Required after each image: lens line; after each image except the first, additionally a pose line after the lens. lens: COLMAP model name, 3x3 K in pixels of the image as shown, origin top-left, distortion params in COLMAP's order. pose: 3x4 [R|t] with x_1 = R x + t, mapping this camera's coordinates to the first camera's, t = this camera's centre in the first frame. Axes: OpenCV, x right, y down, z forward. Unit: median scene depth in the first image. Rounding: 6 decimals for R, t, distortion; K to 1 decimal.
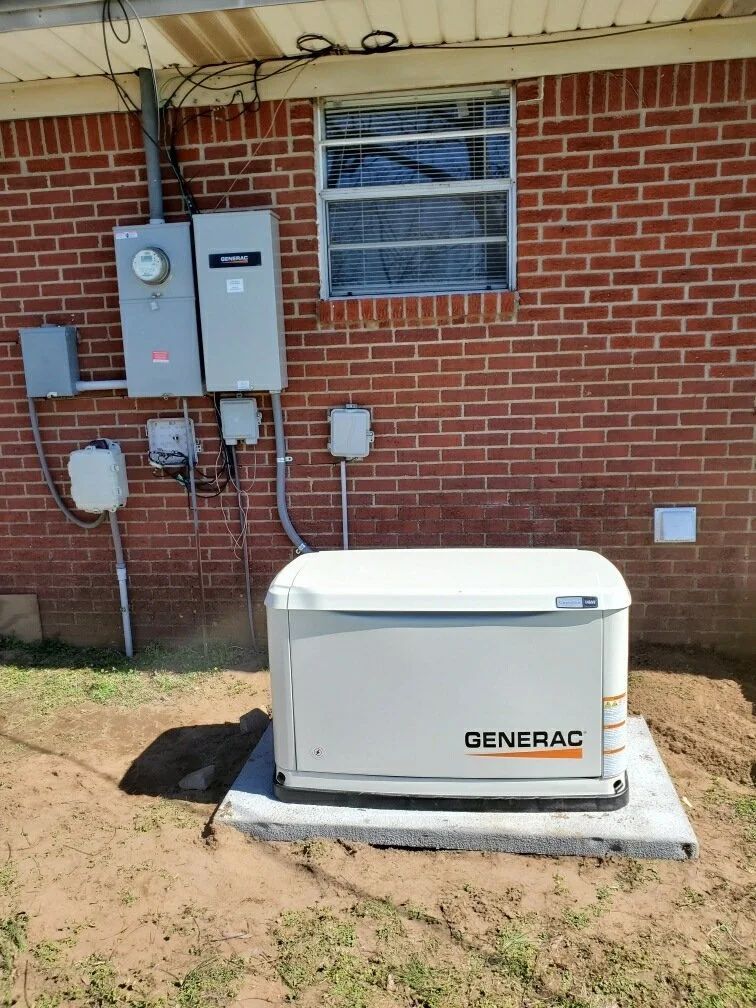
lens RADIAL K [[772.0, 0, 355.1], [0, 772.0, 508.5], [0, 0, 1]] dist [0.014030, 0.004217]
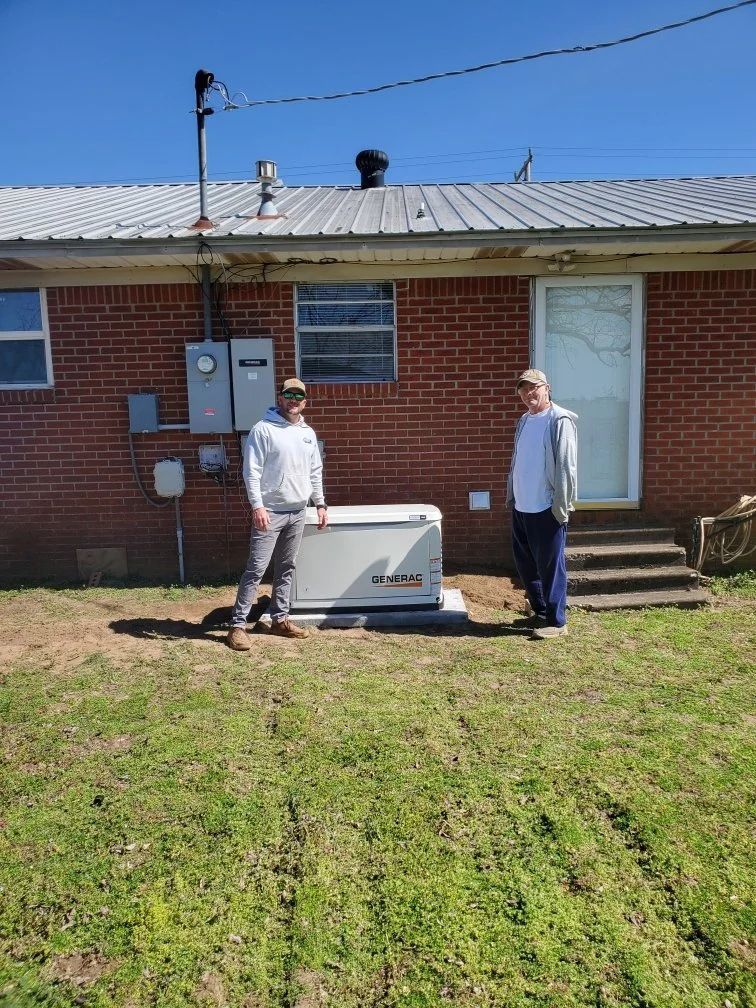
lens RADIAL K [[772.0, 0, 382.1], [0, 772.0, 501.7], [0, 0, 1]] dist [0.014030, 0.004217]
pose [[0.989991, -0.002345, 0.141114, -0.106613], [0.011982, 0.997649, -0.067481, 0.152066], [-0.140624, 0.068496, 0.987691, -0.893359]]
